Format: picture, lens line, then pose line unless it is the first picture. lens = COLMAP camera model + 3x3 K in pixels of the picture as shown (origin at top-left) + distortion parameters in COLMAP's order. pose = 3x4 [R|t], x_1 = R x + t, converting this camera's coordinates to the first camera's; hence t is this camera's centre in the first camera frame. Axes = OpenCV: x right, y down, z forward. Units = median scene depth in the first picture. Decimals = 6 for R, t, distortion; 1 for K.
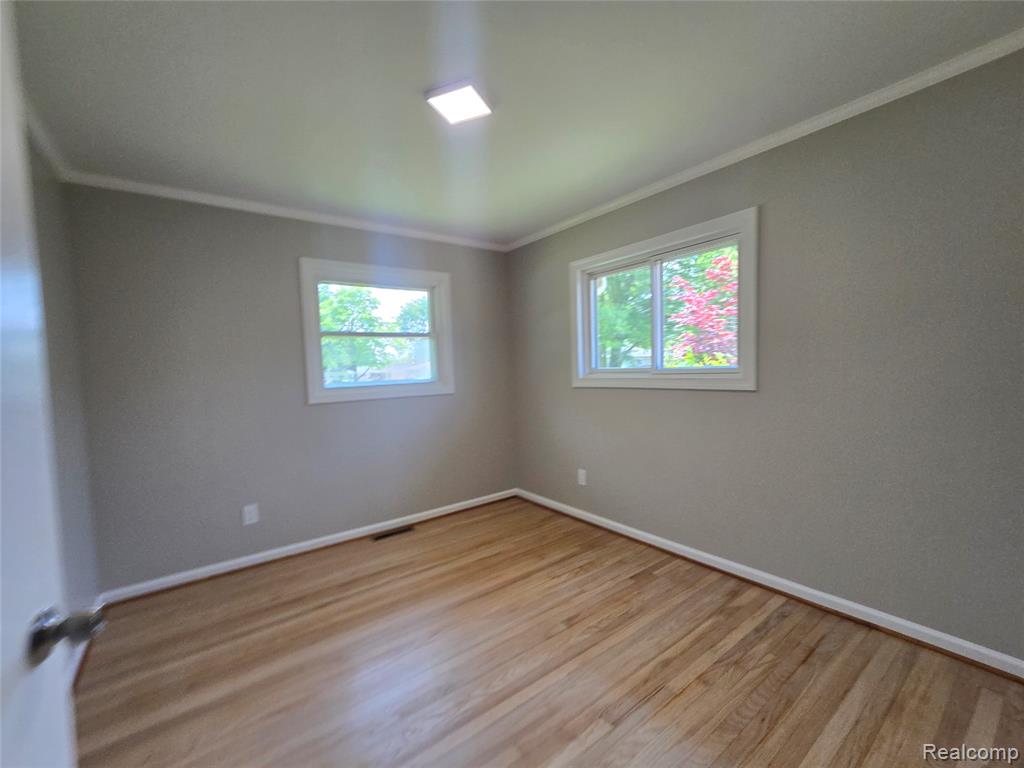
lens RADIAL K [[423.8, 0, 515.7], [0, 423.8, 397.9], [0, 0, 1]] dist [0.000231, -0.000393]
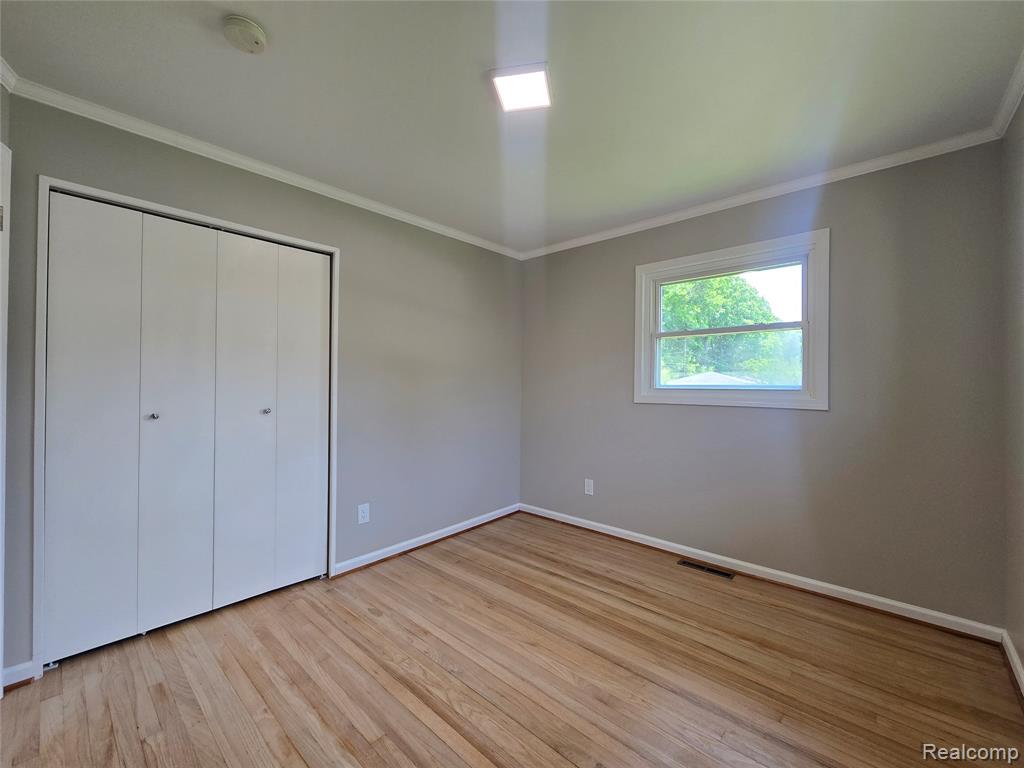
lens RADIAL K [[420.6, 0, 517.0], [0, 420.6, 382.4], [0, 0, 1]] dist [0.001458, 0.000245]
pose [[0.181790, 0.035719, -0.982688, 0.635184], [-0.080729, 0.996509, 0.021287, -0.043358], [0.980018, 0.075461, 0.184039, 0.663752]]
